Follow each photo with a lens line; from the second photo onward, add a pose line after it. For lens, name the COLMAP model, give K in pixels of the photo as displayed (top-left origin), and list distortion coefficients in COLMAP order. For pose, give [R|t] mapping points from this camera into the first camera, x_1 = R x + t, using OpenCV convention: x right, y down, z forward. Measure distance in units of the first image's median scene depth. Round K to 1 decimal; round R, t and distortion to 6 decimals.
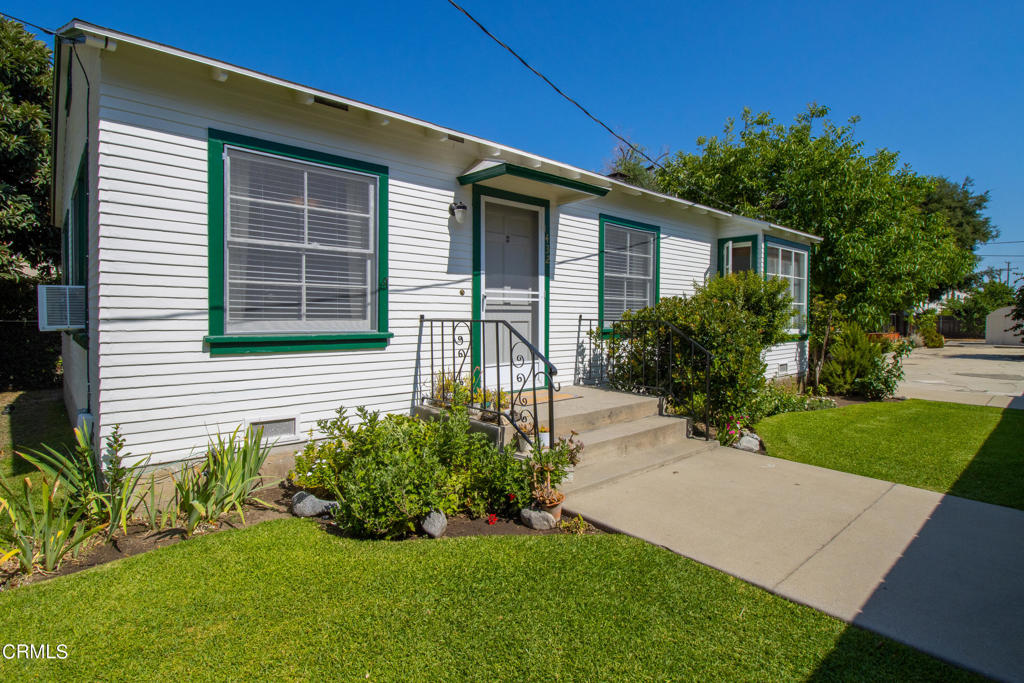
lens RADIAL K [[512.0, 0, 515.1], [0, 512.0, 322.0], [0, 0, 1]] dist [0.001175, -0.000043]
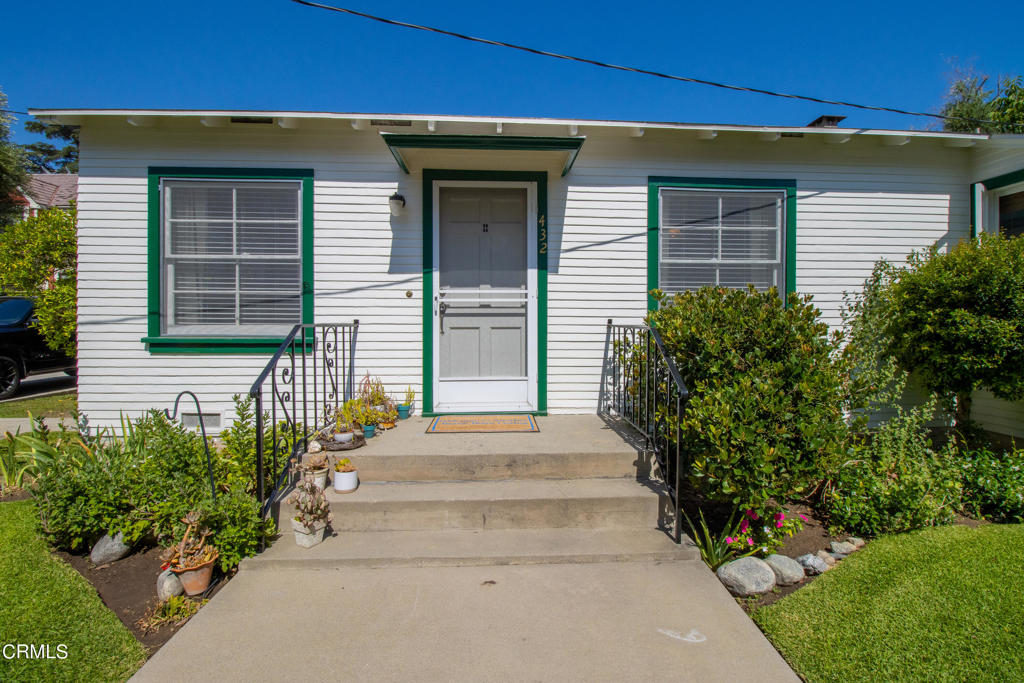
lens RADIAL K [[466.7, 0, 514.8], [0, 466.7, 326.1], [0, 0, 1]] dist [-0.009056, -0.000113]
pose [[0.777085, 0.003585, -0.629385, 0.594619], [-0.006856, 0.999973, -0.002768, -0.001365], [0.629358, 0.006466, 0.777089, 0.530475]]
